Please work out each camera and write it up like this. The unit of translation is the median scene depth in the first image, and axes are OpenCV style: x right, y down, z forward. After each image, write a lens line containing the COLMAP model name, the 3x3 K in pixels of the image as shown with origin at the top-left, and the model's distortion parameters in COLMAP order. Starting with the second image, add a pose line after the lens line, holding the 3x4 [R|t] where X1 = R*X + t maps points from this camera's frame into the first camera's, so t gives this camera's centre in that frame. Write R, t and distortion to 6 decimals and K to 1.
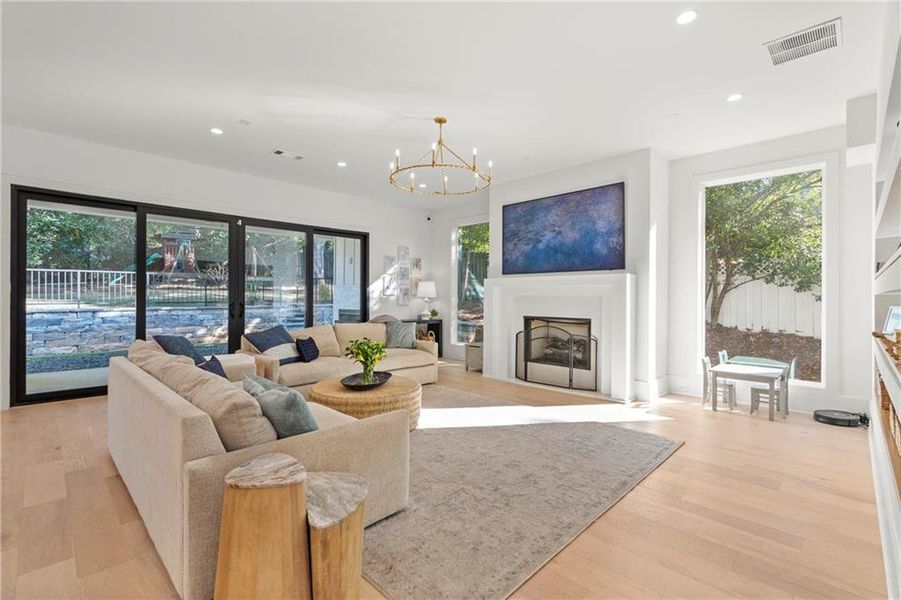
lens RADIAL K [[402.3, 0, 453.8], [0, 402.3, 295.3], [0, 0, 1]] dist [-0.012972, -0.000640]
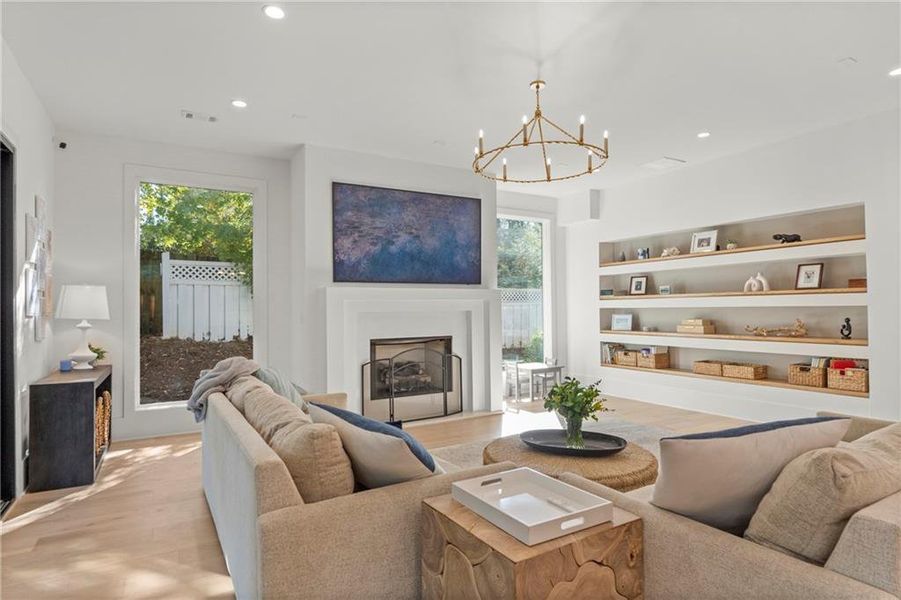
lens RADIAL K [[514.4, 0, 451.5], [0, 514.4, 302.5], [0, 0, 1]] dist [-0.002993, -0.000493]
pose [[0.253214, 0.012550, 0.967329, -0.750162], [0.014425, 0.999756, -0.016747, 0.001335], [-0.967303, 0.018194, 0.252972, 0.650047]]
